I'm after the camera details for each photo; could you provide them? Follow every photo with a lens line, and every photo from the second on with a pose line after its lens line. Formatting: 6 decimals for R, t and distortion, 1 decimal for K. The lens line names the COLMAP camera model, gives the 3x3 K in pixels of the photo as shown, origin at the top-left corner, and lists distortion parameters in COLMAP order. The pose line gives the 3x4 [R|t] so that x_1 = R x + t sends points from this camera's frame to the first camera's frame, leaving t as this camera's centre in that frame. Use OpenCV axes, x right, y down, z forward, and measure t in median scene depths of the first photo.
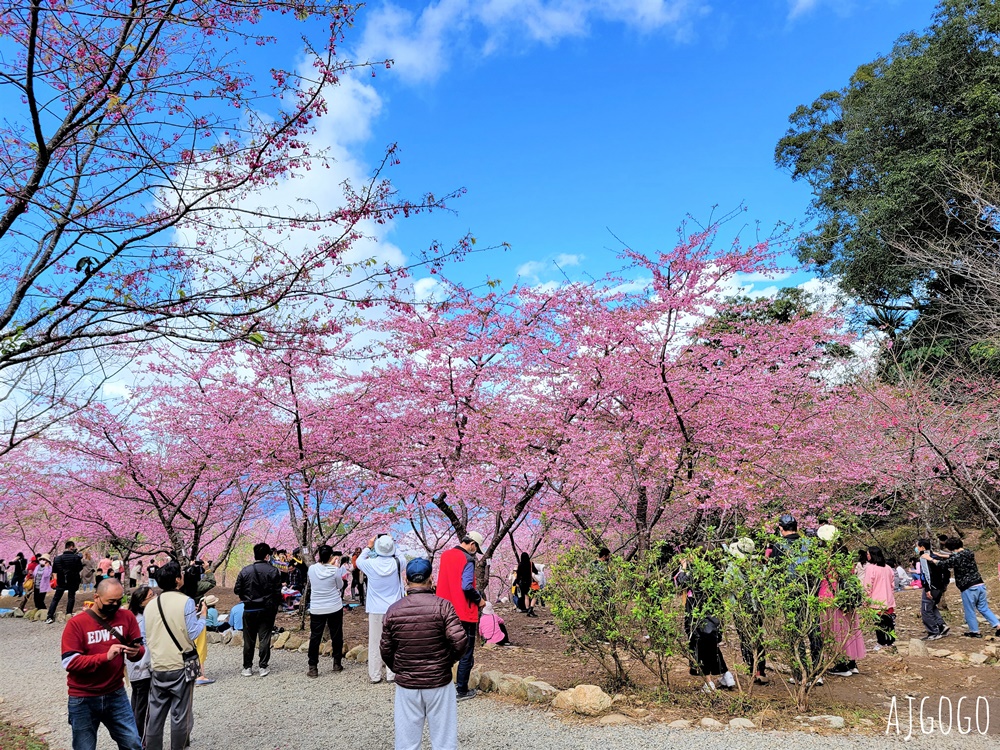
lens RADIAL K [[777.7, 0, 501.9], [0, 777.7, 373.0], [0, 0, 1]] dist [0.056051, -0.029120]
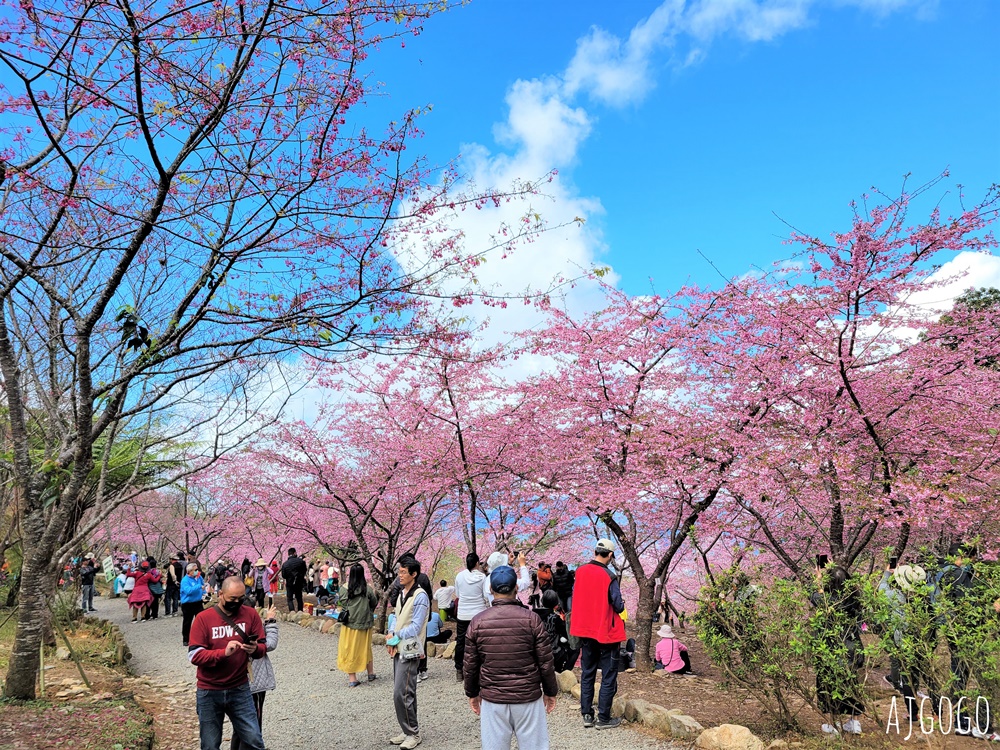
lens RADIAL K [[777.7, 0, 500.5], [0, 777.7, 373.9], [0, 0, 1]] dist [0.056051, -0.029120]
pose [[0.960868, -0.033291, -0.275000, 0.106276], [0.026586, 0.999252, -0.028076, 0.023660], [0.275729, 0.019666, 0.961034, 0.072387]]
